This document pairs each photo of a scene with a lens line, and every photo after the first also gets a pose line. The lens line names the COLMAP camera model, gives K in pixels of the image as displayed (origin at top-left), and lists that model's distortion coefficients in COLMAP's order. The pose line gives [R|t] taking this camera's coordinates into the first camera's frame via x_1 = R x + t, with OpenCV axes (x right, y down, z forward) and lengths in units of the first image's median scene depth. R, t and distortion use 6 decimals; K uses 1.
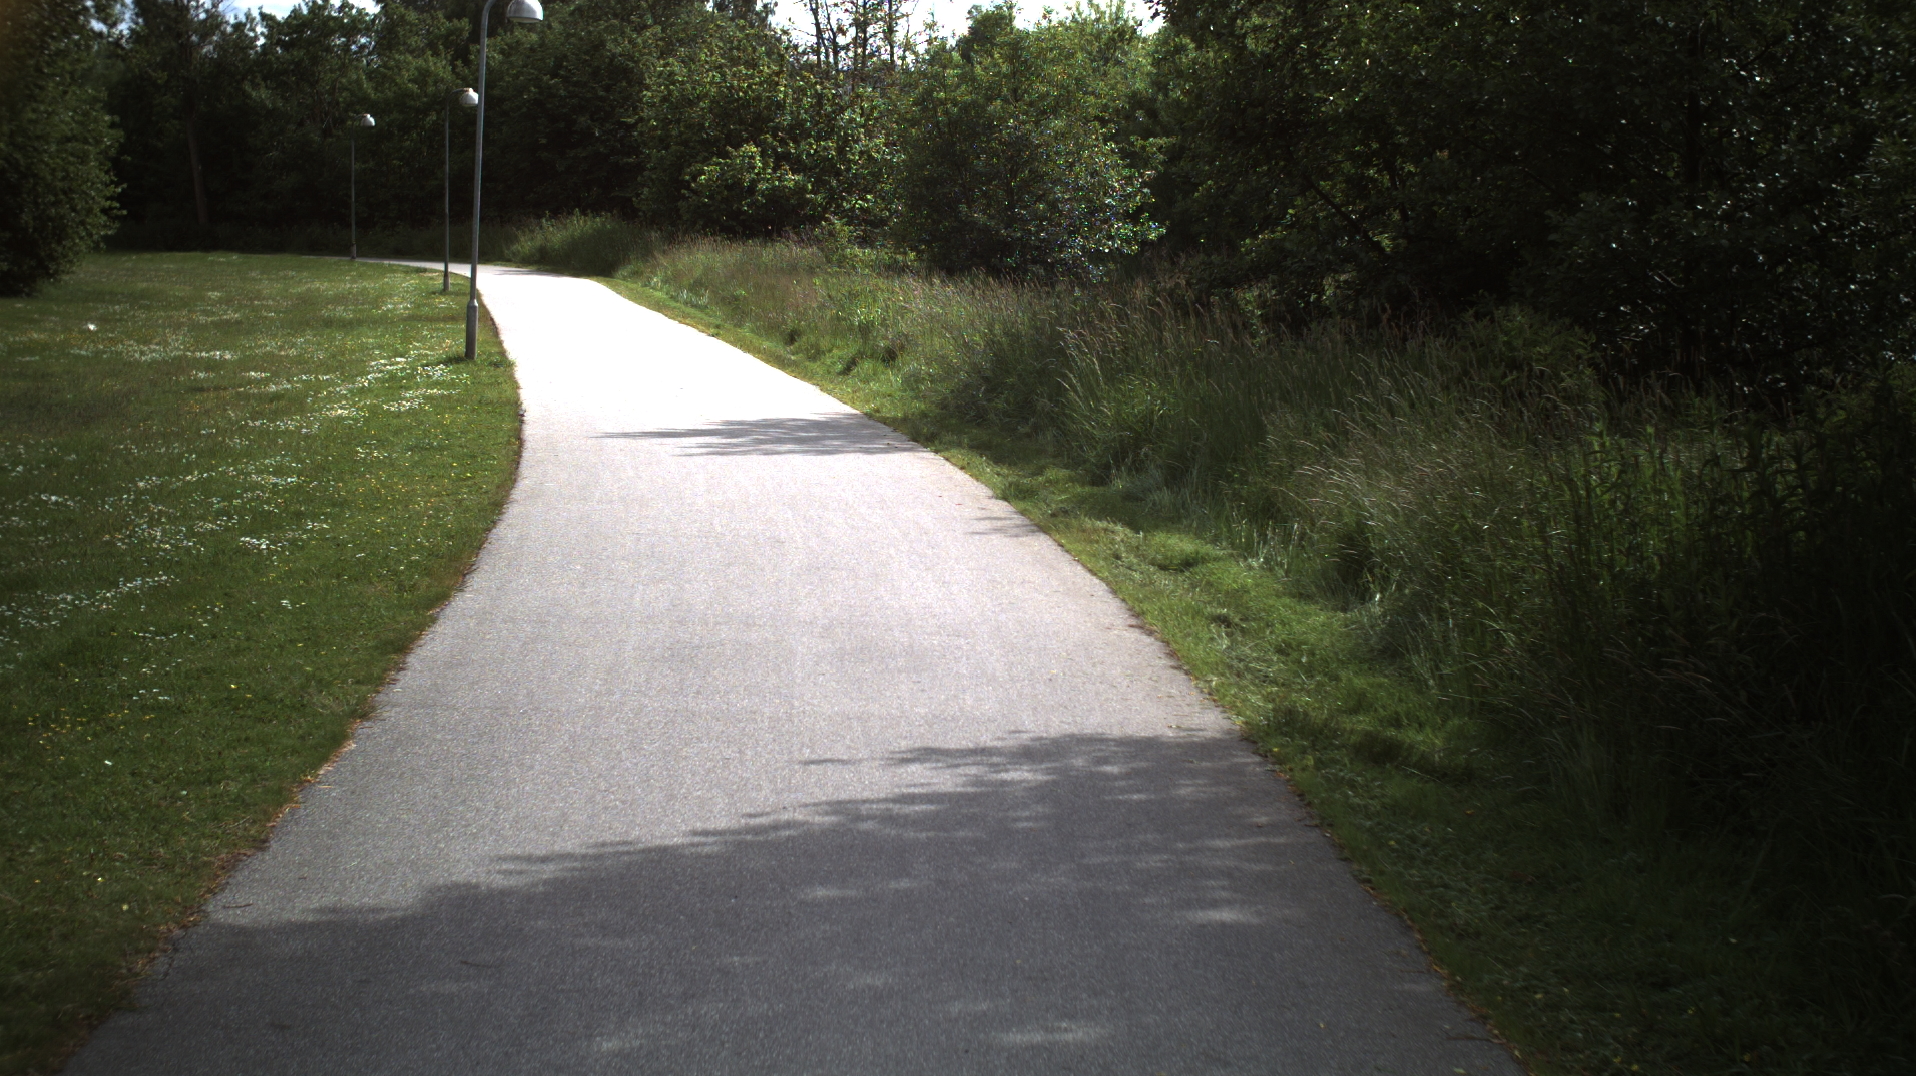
lens RADIAL K [[3664.3, 0, 958.0], [0, 3664.3, 538.0], [0, 0, 1]] dist [-0.317676, 0.372876]
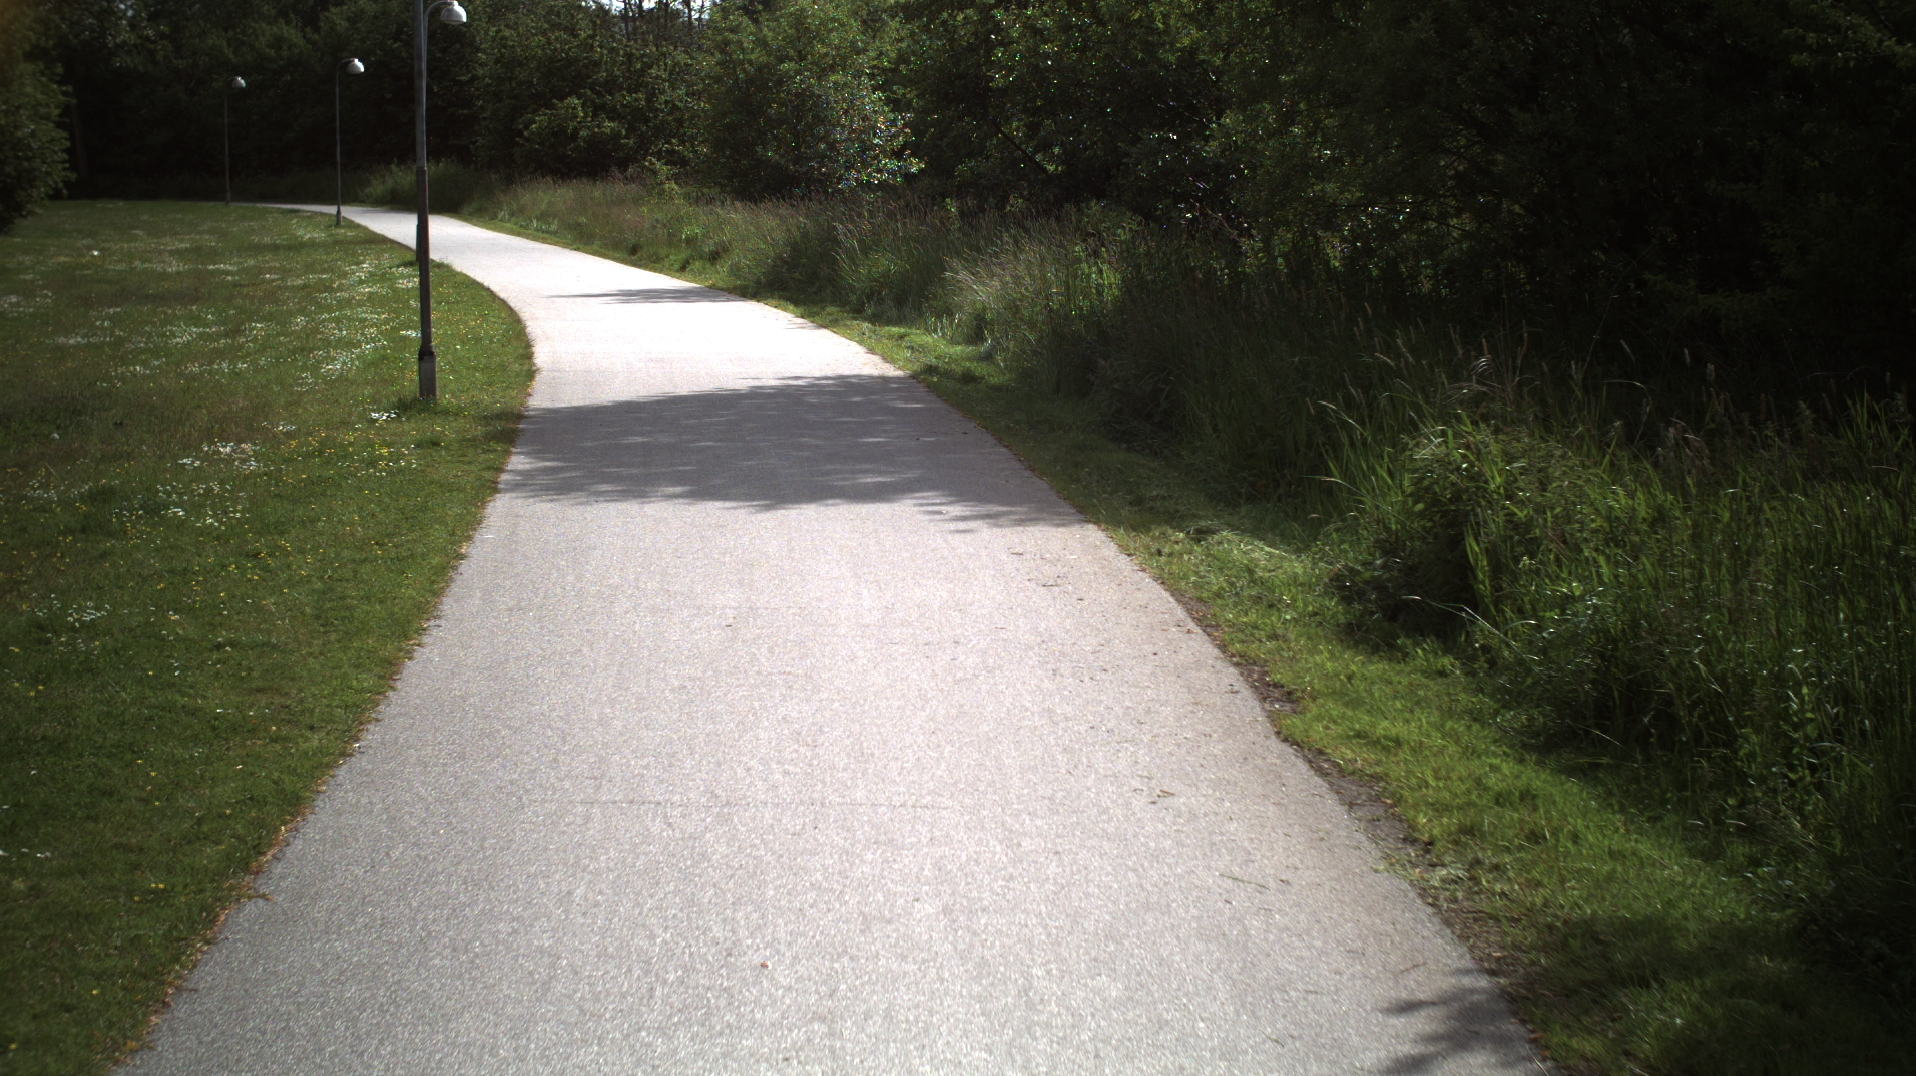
lens RADIAL K [[3664.3, 0, 958.0], [0, 3664.3, 538.0], [0, 0, 1]] dist [-0.317676, 0.372876]
pose [[0.998136, -0.021219, 0.057227, -0.004602], [0.020248, 0.999642, 0.017490, 0.019961], [-0.057578, -0.016299, 0.998208, -0.226272]]
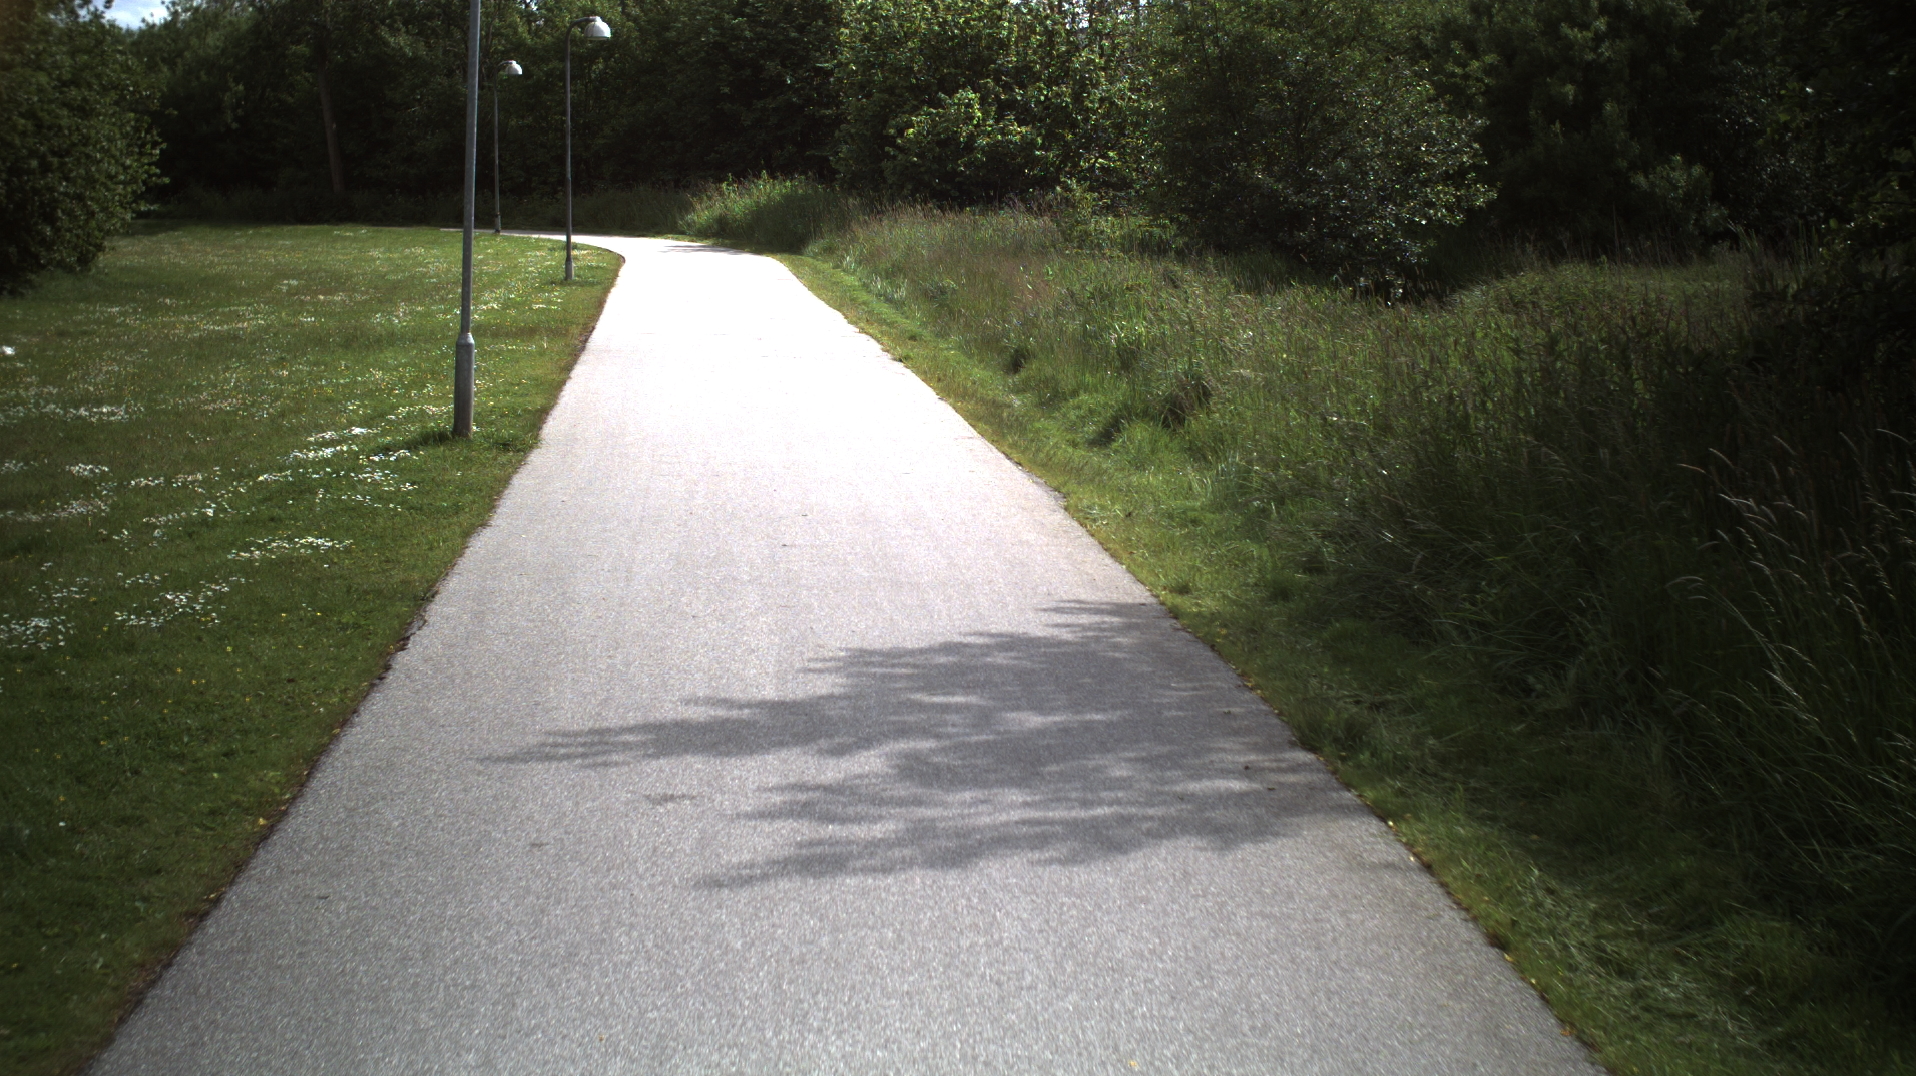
lens RADIAL K [[3664.3, 0, 958.0], [0, 3664.3, 538.0], [0, 0, 1]] dist [-0.317676, 0.372876]
pose [[0.997984, -0.004053, -0.063338, -0.009494], [0.004774, 0.999925, 0.011237, -0.020924], [0.063288, -0.011517, 0.997929, 0.227310]]
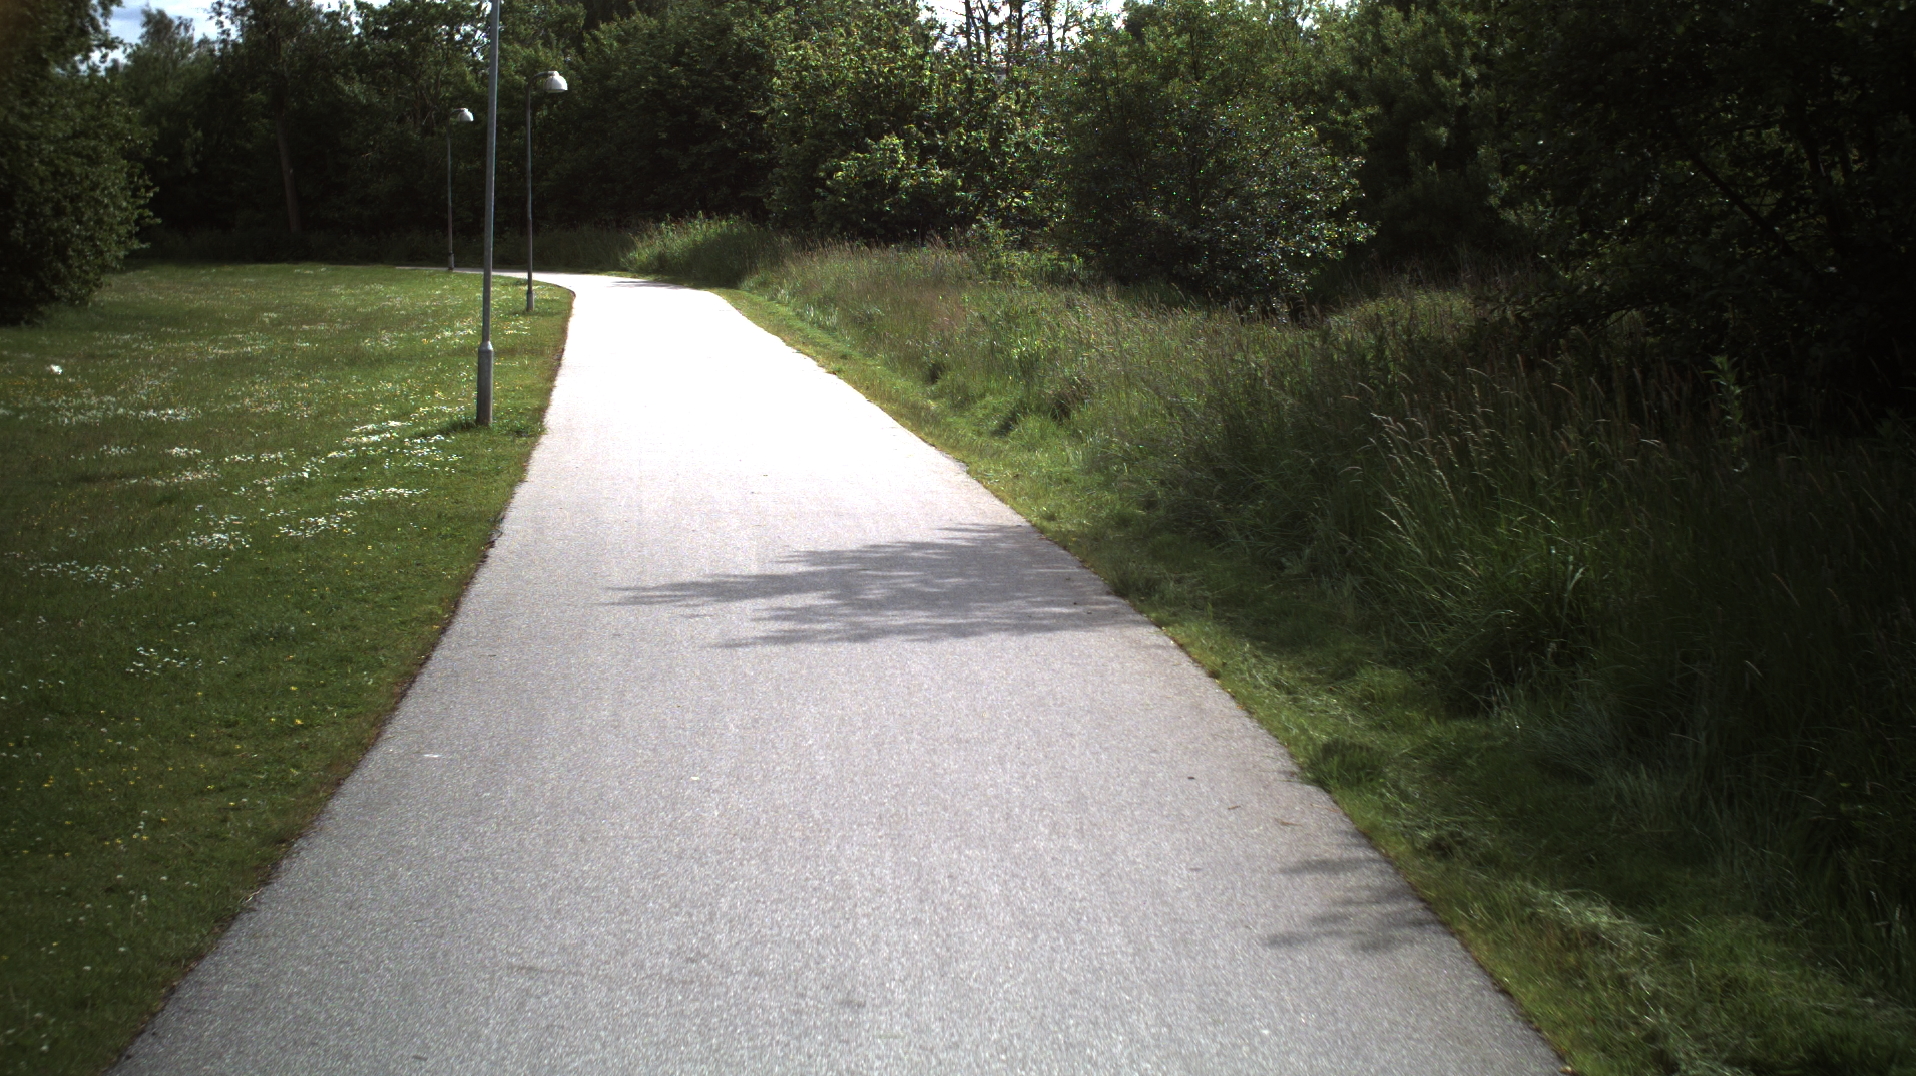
lens RADIAL K [[3664.3, 0, 958.0], [0, 3664.3, 538.0], [0, 0, 1]] dist [-0.317676, 0.372876]
pose [[0.999012, -0.009598, -0.043389, -0.004615], [0.009629, 0.999954, 0.000508, -0.014000], [0.043382, -0.000925, 0.999058, 0.151245]]
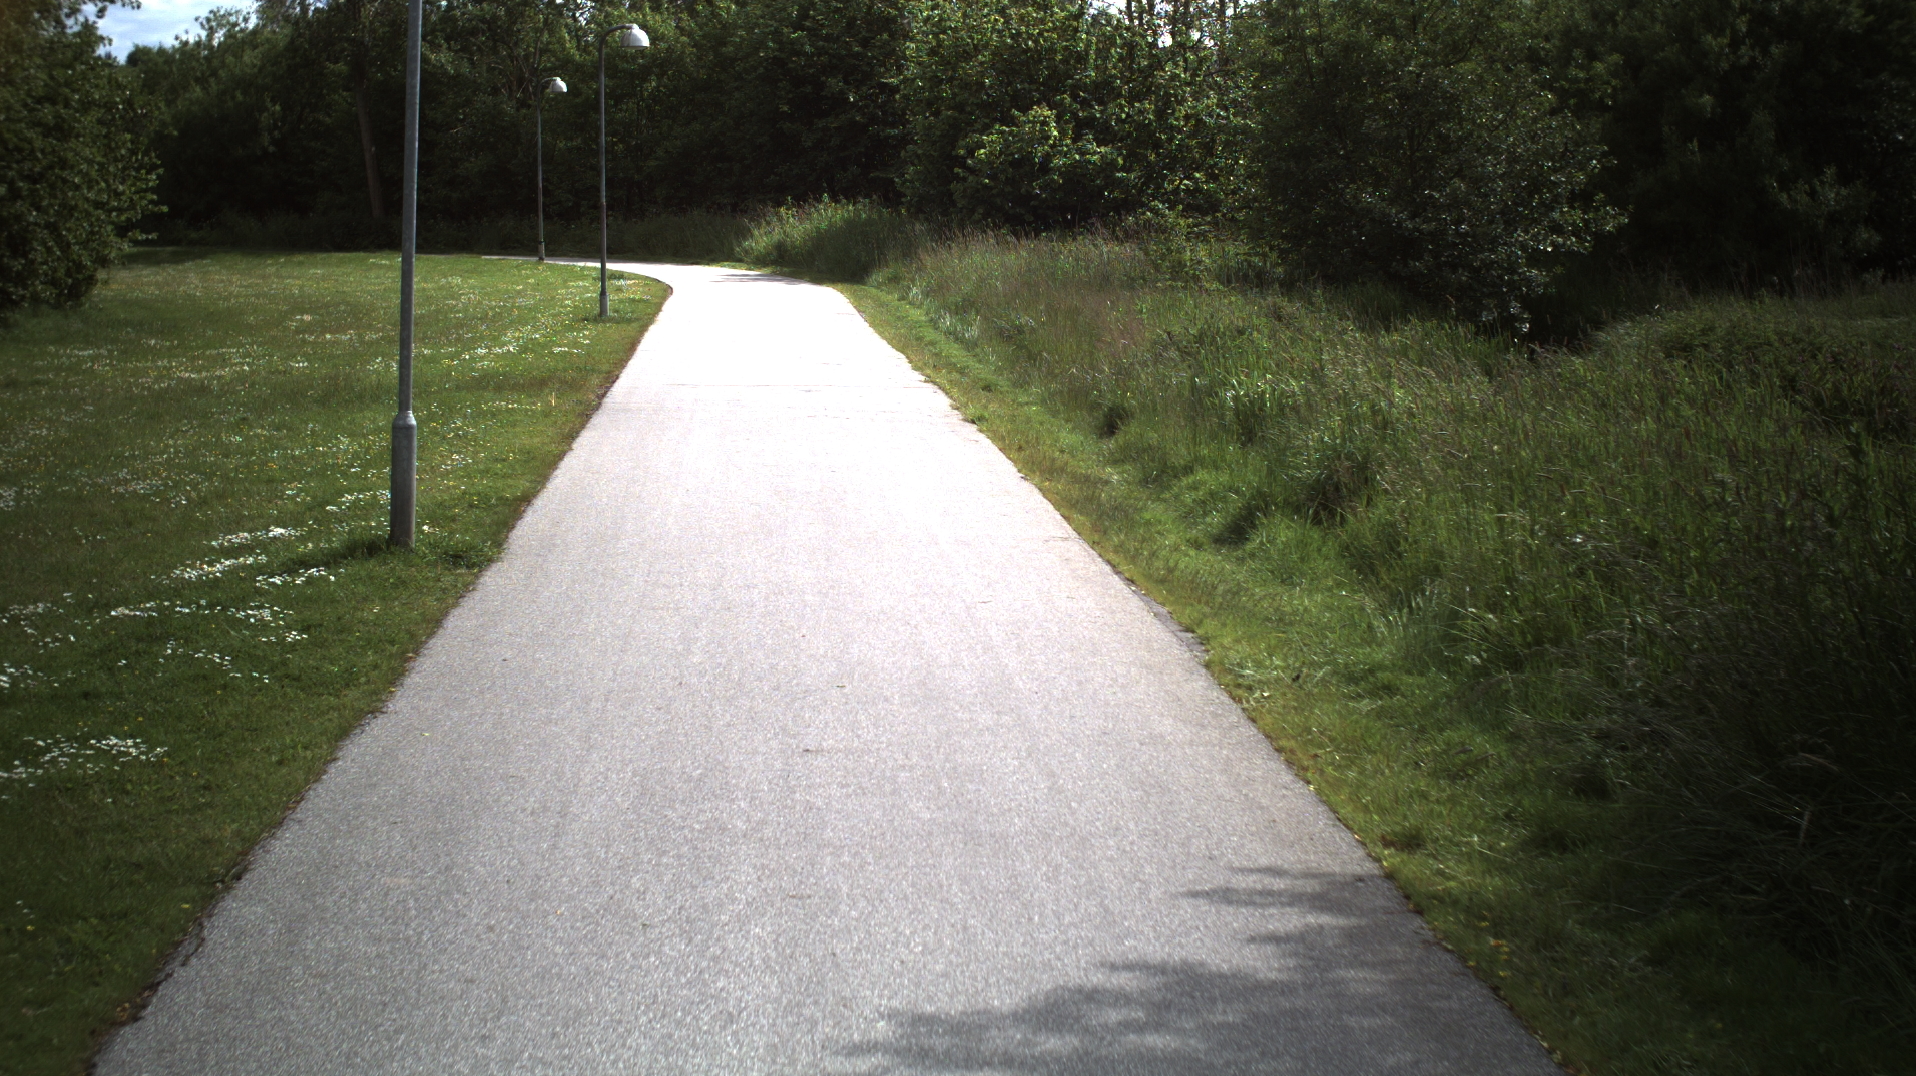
lens RADIAL K [[3664.3, 0, 958.0], [0, 3664.3, 538.0], [0, 0, 1]] dist [-0.317676, 0.372876]
pose [[0.996575, -0.006304, -0.082458, -0.015704], [0.006747, 0.999964, 0.005093, -0.027859], [0.082423, -0.005632, 0.996582, 0.302570]]
